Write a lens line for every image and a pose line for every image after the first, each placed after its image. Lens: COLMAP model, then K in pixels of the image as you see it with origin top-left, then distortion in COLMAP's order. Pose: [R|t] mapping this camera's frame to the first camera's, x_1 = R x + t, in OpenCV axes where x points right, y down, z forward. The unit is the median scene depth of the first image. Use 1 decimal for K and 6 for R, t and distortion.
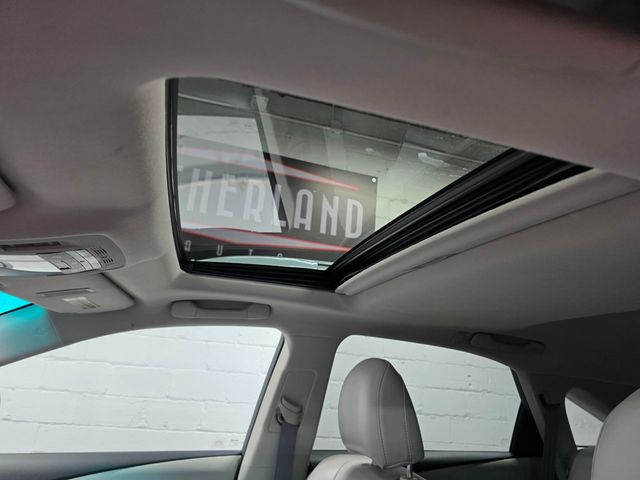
lens RADIAL K [[429.8, 0, 317.5], [0, 429.8, 241.9], [0, 0, 1]] dist [0.042226, -0.038203]
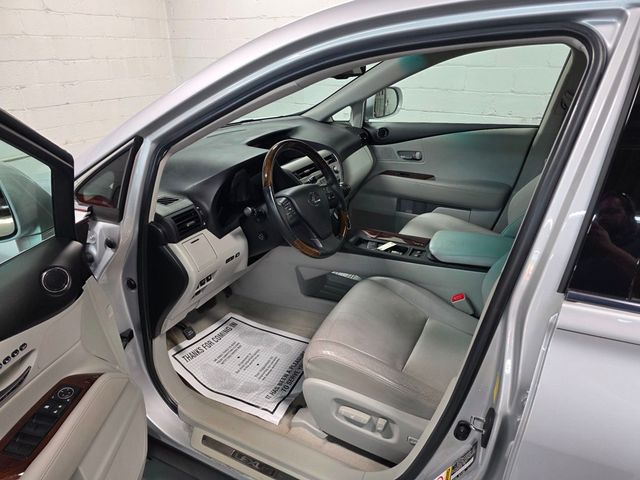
lens RADIAL K [[429.8, 0, 322.1], [0, 429.8, 241.4], [0, 0, 1]] dist [0.042226, -0.038203]
pose [[0.728085, 0.200636, -0.655467, 0.360806], [0.254435, 0.808800, 0.530194, -0.205552], [0.636518, -0.552800, 0.537826, -0.562991]]
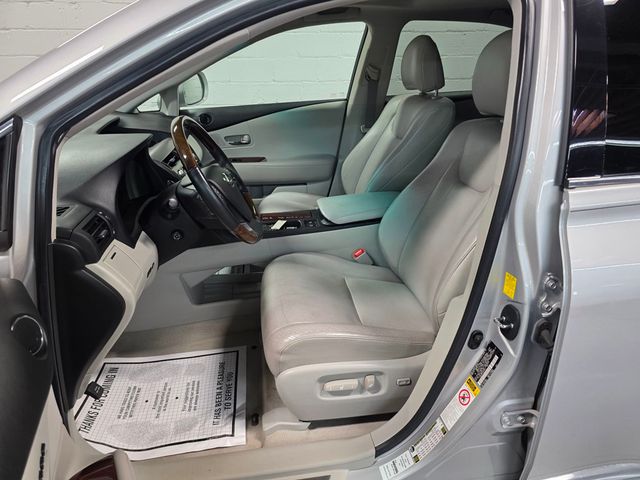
lens RADIAL K [[429.8, 0, 322.4], [0, 429.8, 242.1], [0, 0, 1]] dist [0.042226, -0.038203]
pose [[0.986609, -0.031036, -0.160122, -0.008301], [0.126779, 0.763571, 0.633156, -0.198138], [0.102614, -0.644978, 0.757281, -0.717894]]
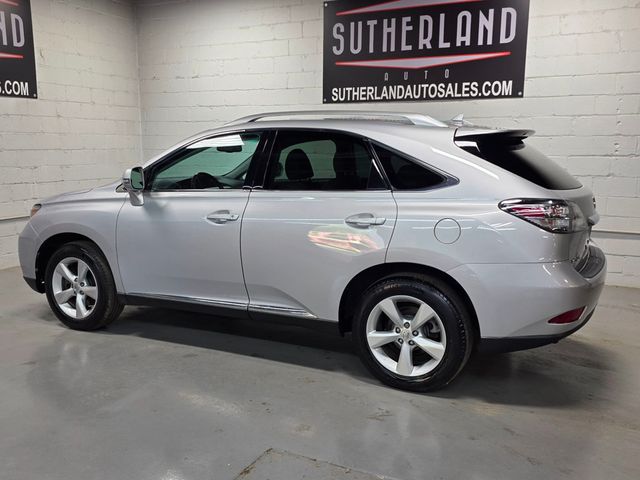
lens RADIAL K [[622.6, 0, 320.7], [0, 622.6, 239.2], [0, 0, 1]] dist [0.030976, 0.000000]
pose [[0.734079, 0.021149, -0.678735, 2.956566], [0.248327, 0.921925, 0.297302, -0.500317], [0.632030, -0.386792, 0.671514, -2.397960]]
